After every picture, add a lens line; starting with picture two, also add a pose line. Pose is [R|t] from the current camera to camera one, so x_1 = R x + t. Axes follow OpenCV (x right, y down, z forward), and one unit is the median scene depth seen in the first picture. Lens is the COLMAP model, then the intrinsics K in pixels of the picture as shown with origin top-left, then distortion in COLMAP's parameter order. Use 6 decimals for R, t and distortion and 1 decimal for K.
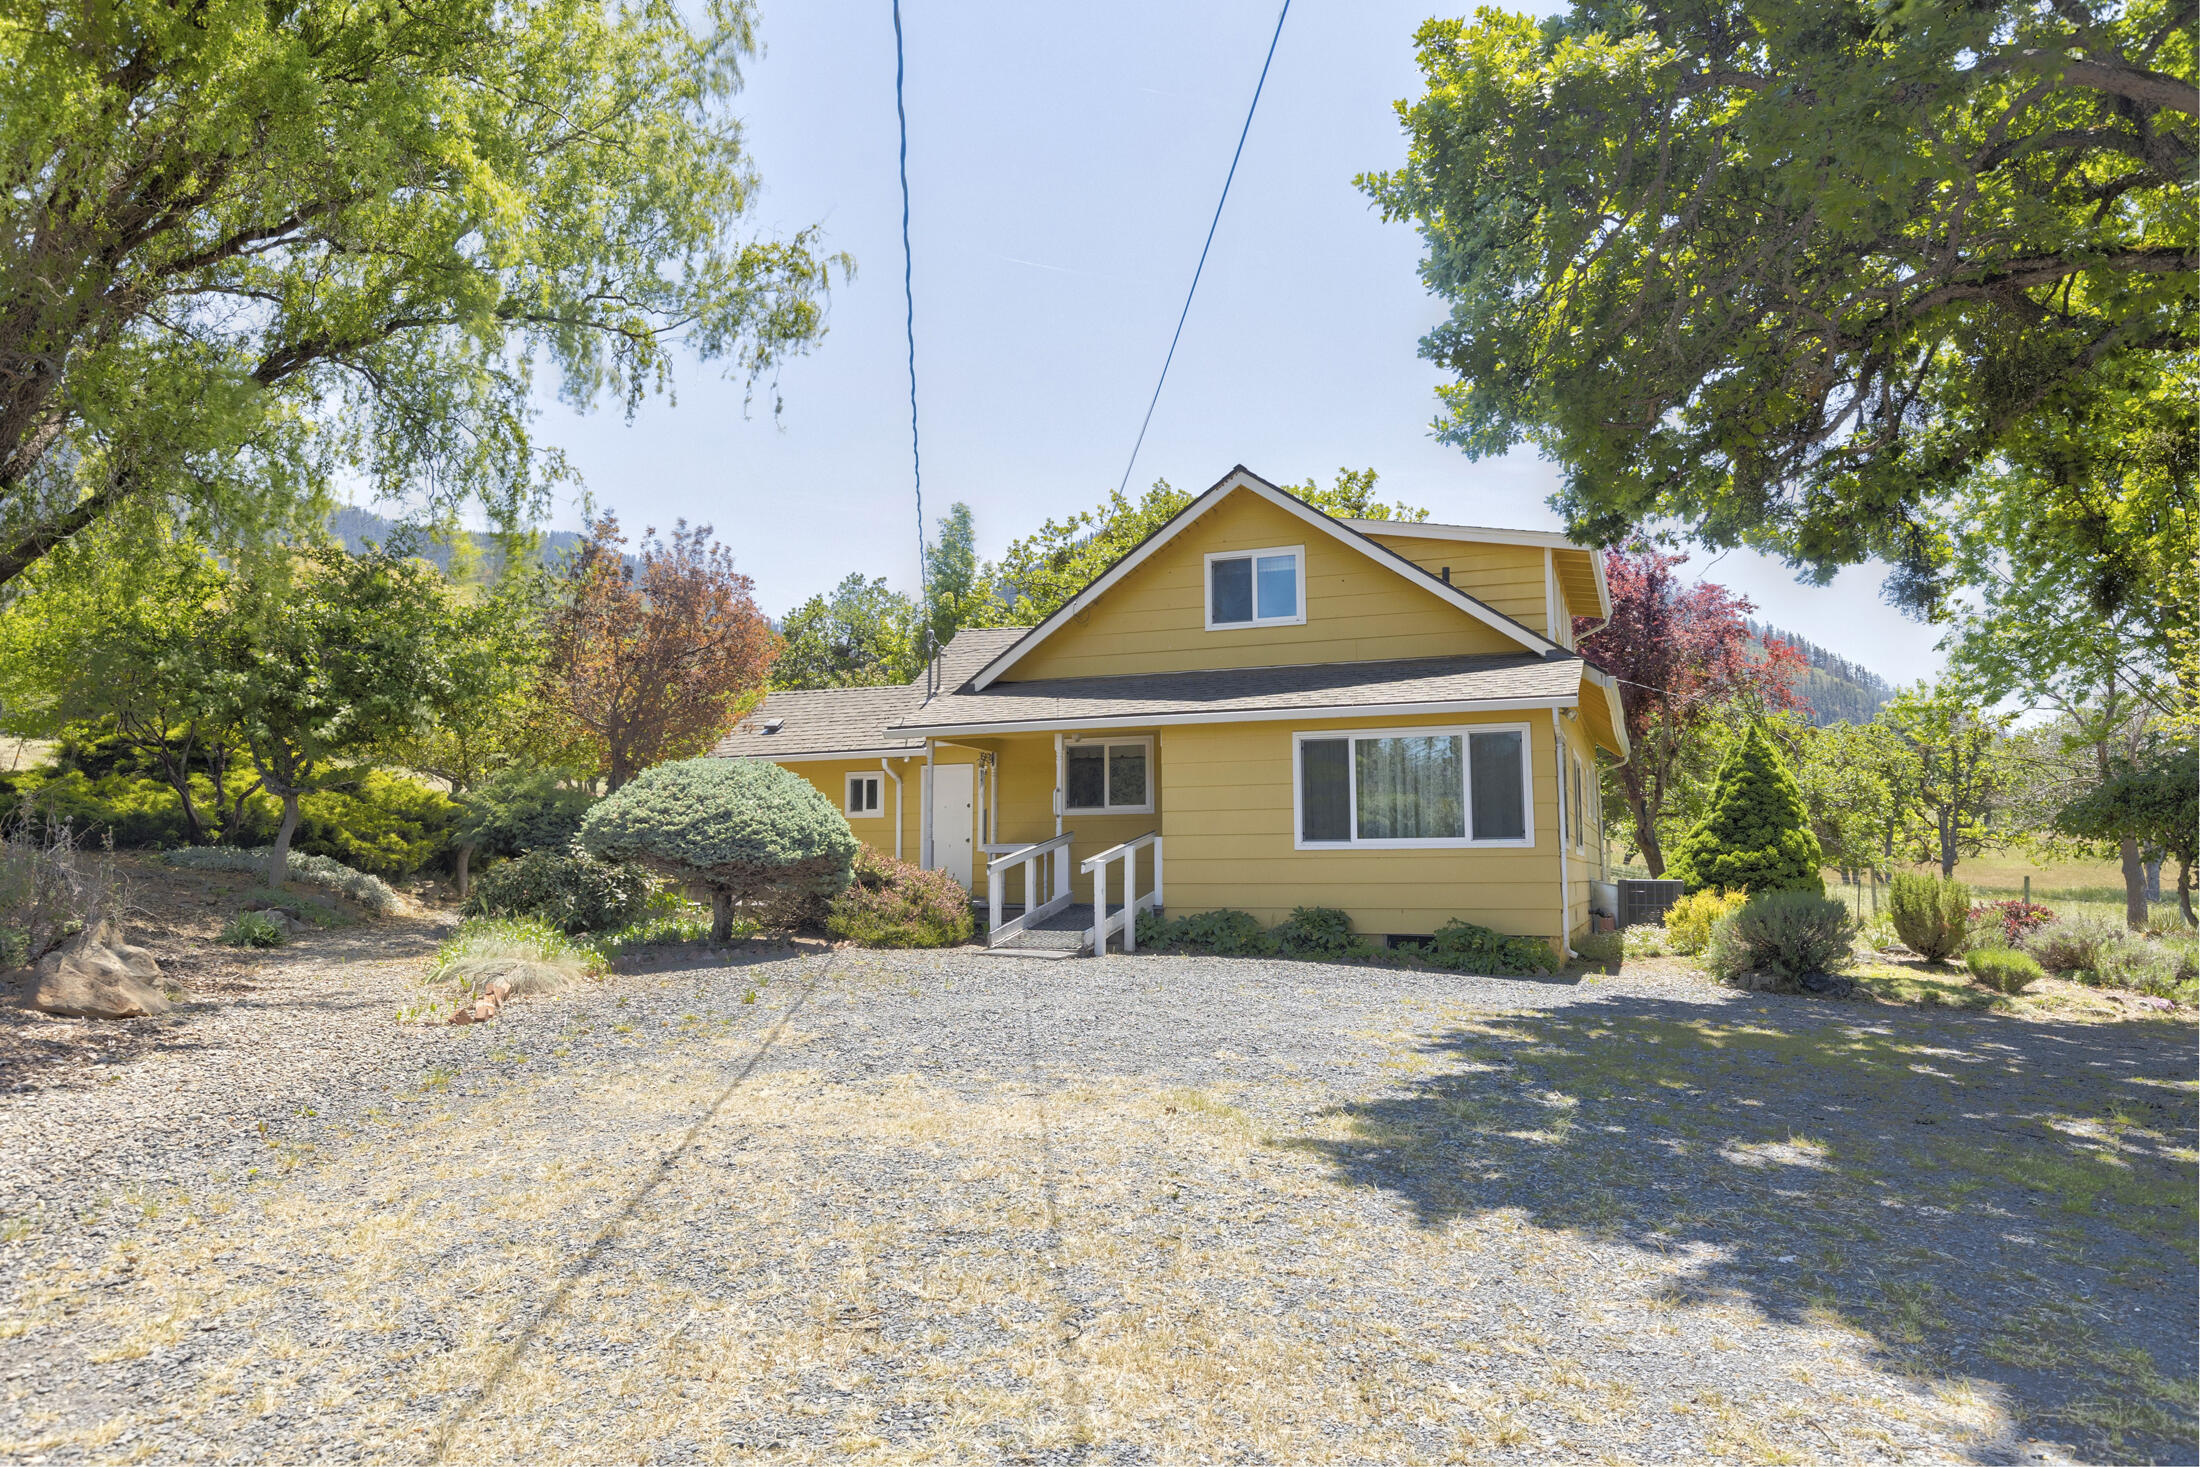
lens RADIAL K [[1468.4, 0, 1097.2], [0, 1468.4, 730.8], [0, 0, 1]] dist [0.002612, 0.000568]
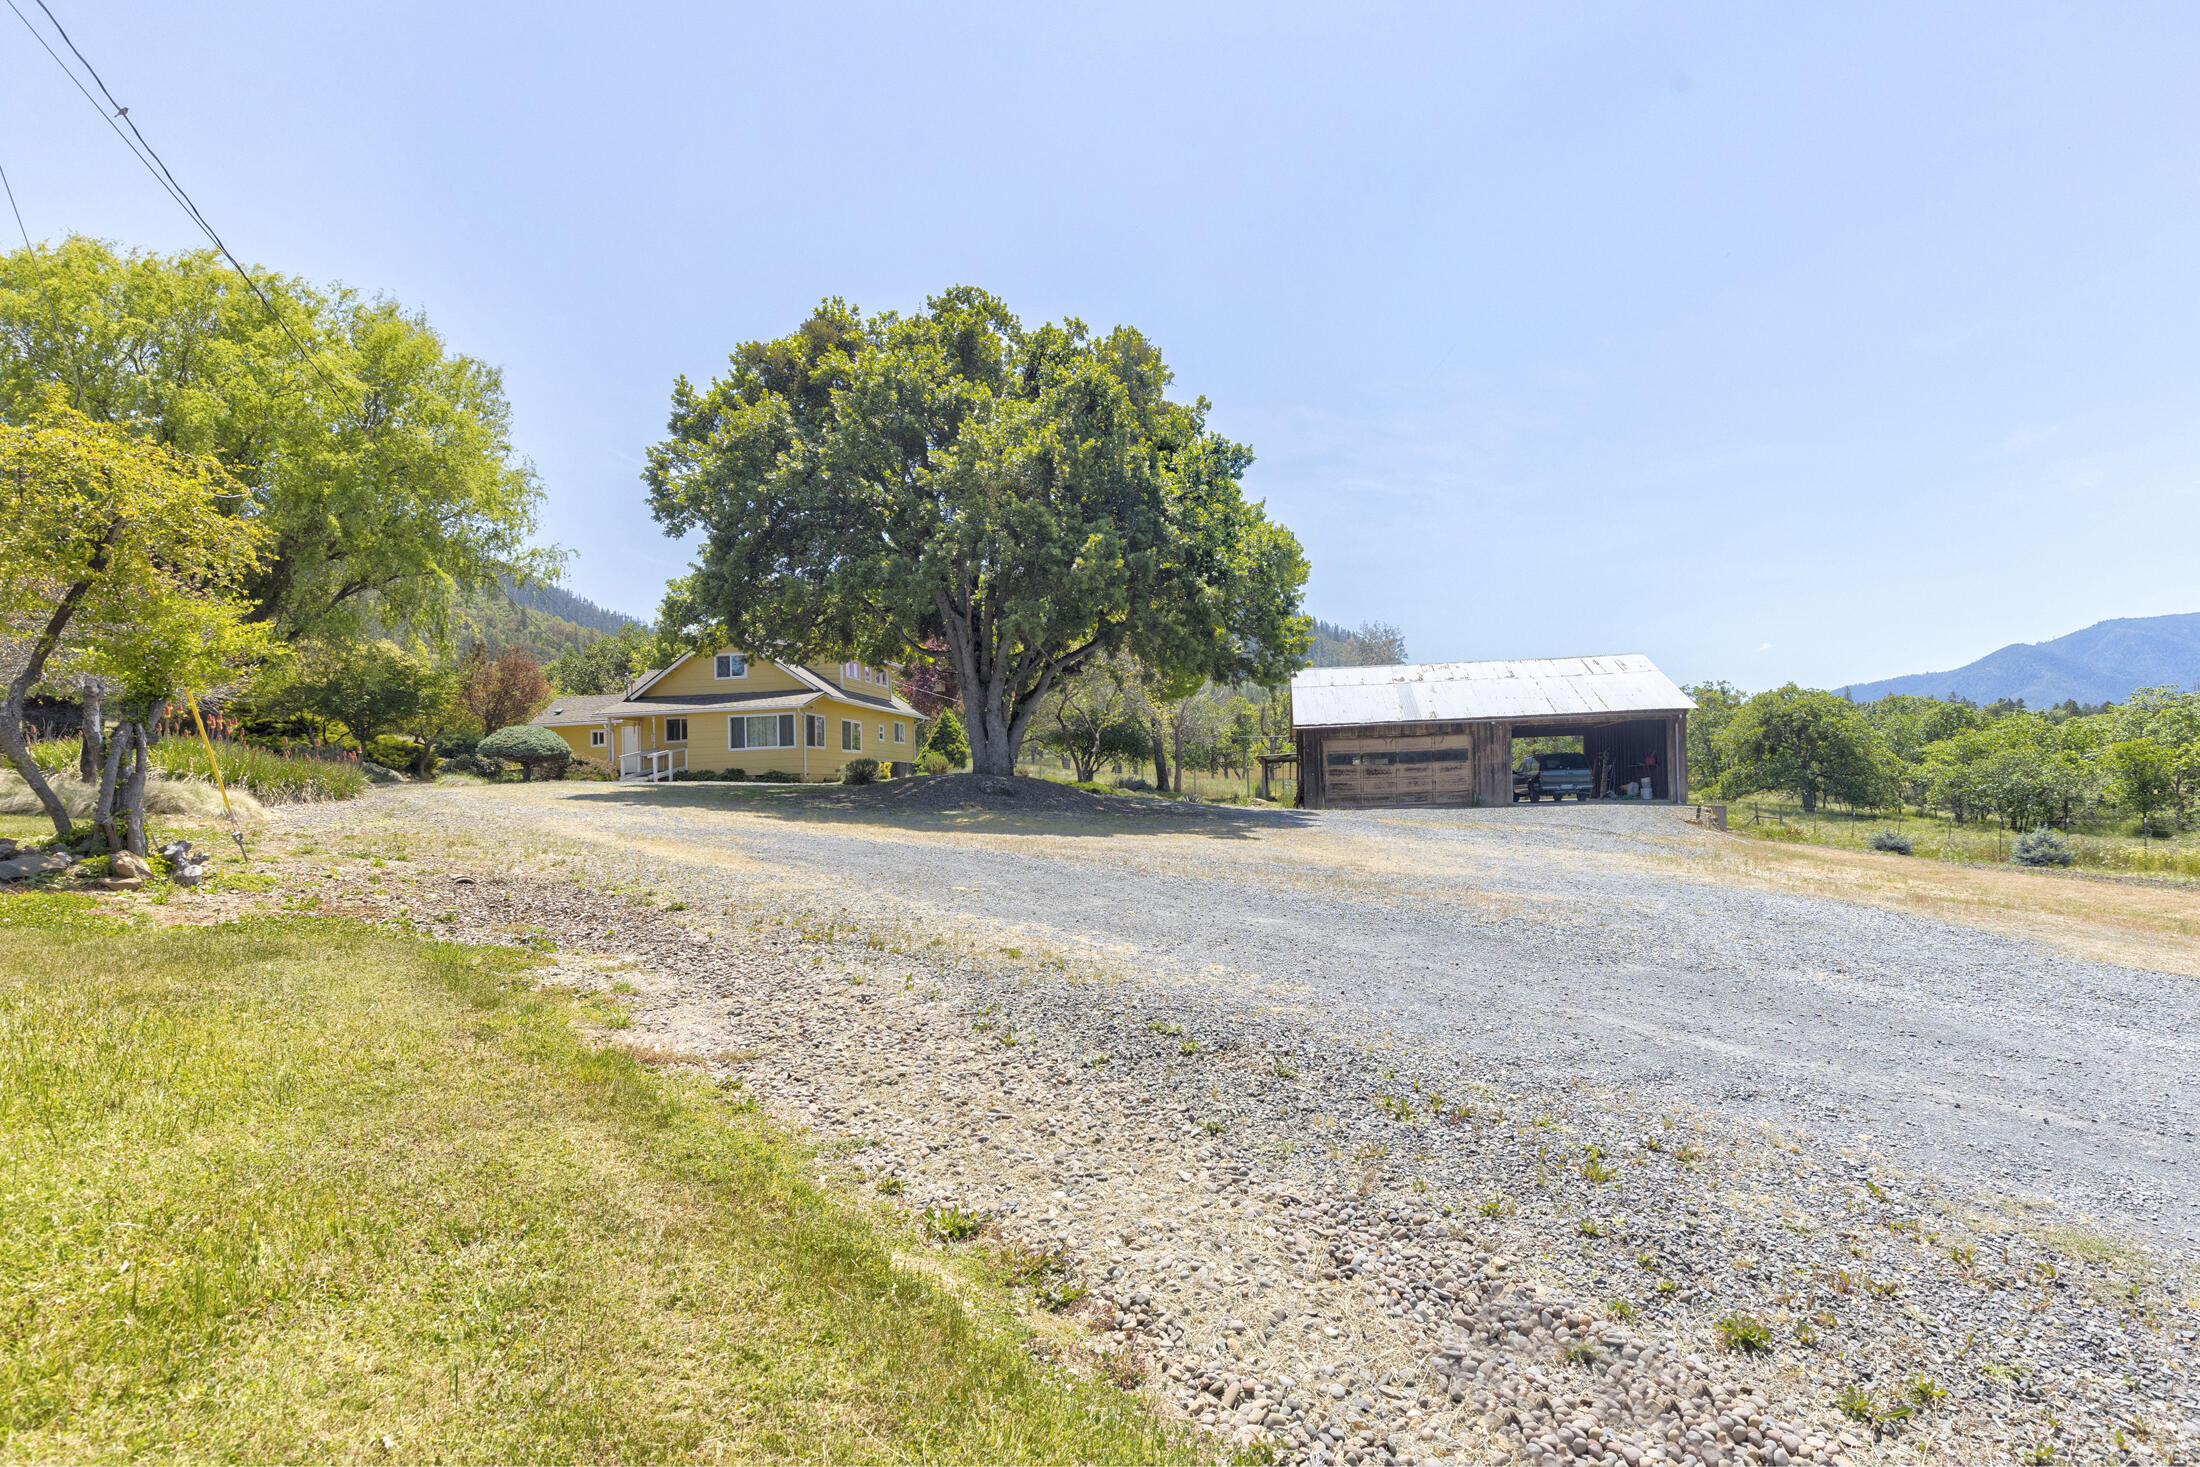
lens RADIAL K [[986.5, 0, 1107.0], [0, 986.5, 741.5], [0, 0, 1]] dist [0.008327, -0.001247]
pose [[0.967420, -0.020959, 0.252307, 0.384428], [0.009767, 0.998915, 0.045531, -0.030459], [-0.252988, -0.041583, 0.966575, -1.278163]]
